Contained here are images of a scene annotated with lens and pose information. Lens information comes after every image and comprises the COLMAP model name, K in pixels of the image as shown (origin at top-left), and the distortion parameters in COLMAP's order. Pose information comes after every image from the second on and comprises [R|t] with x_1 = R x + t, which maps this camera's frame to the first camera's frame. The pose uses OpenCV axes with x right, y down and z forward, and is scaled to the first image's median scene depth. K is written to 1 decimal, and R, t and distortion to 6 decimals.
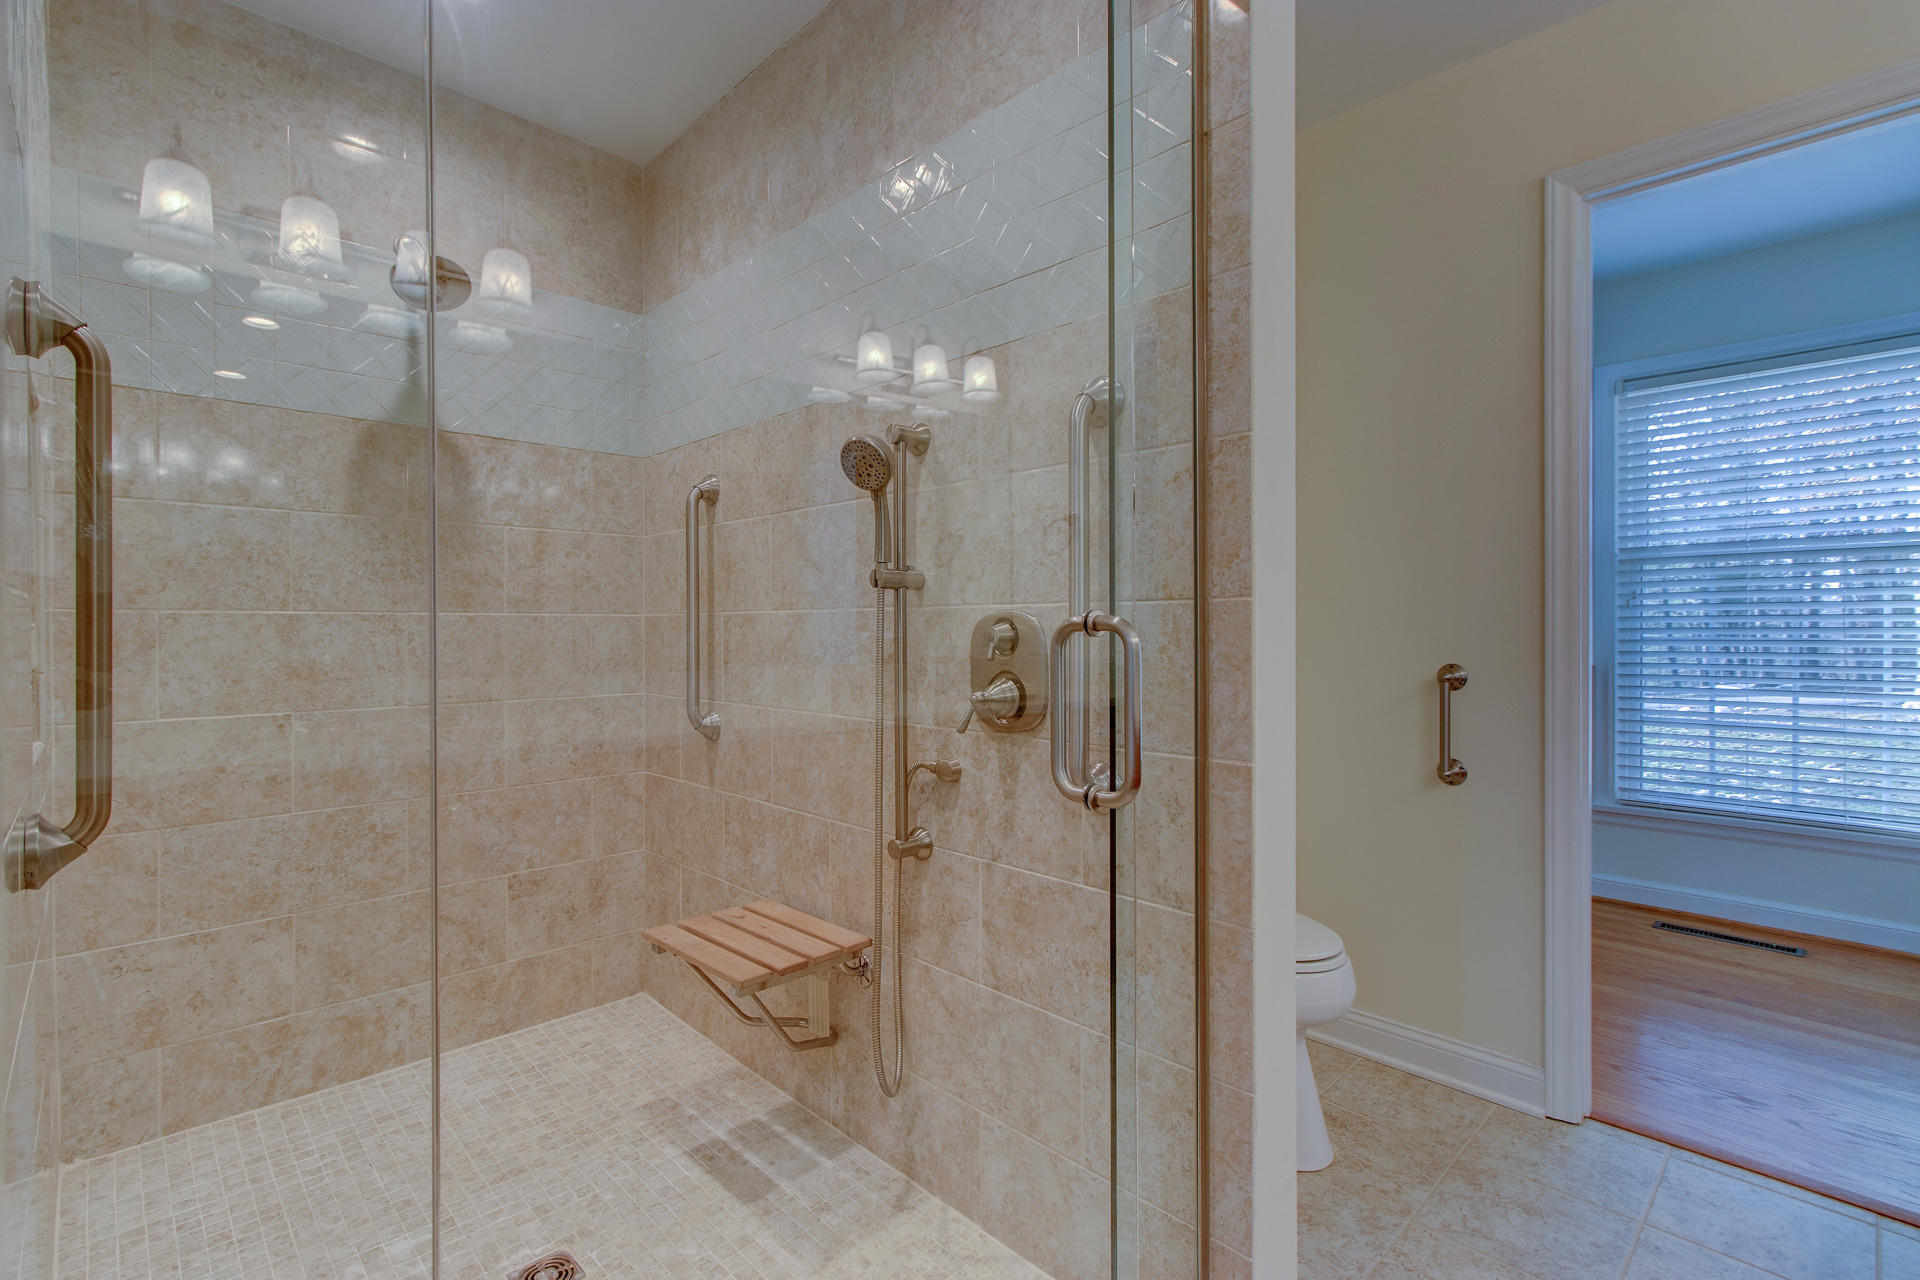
lens RADIAL K [[887.0, 0, 945.4], [0, 887.0, 631.8], [0, 0, 1]] dist [0.000811, -0.000270]
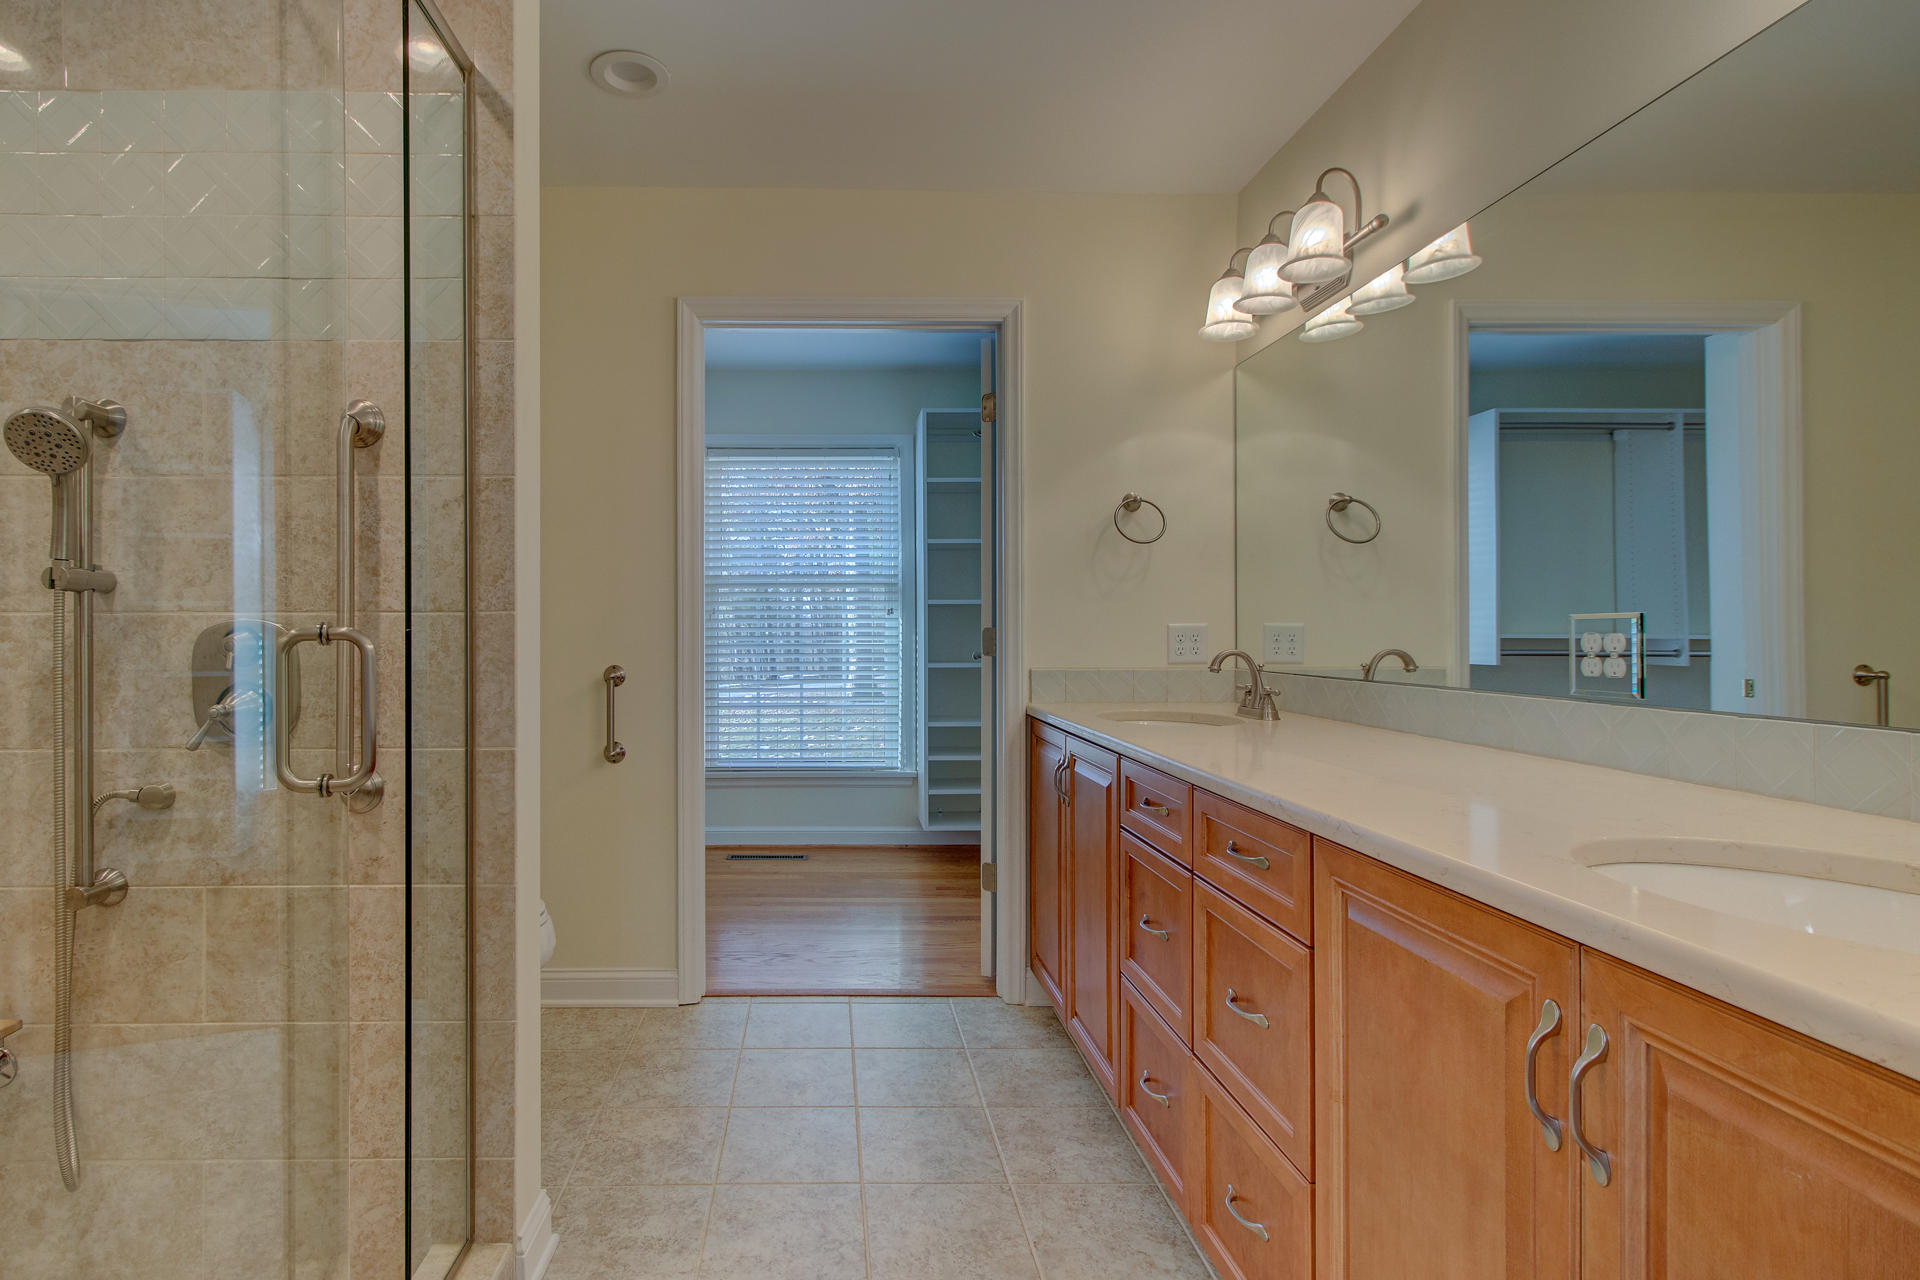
lens RADIAL K [[887.0, 0, 945.4], [0, 887.0, 631.8], [0, 0, 1]] dist [0.000811, -0.000270]
pose [[0.591887, 0.003164, 0.806015, -0.250463], [0.004242, 0.999966, -0.007040, 0.000094], [-0.806010, 0.007586, 0.591853, -0.173745]]
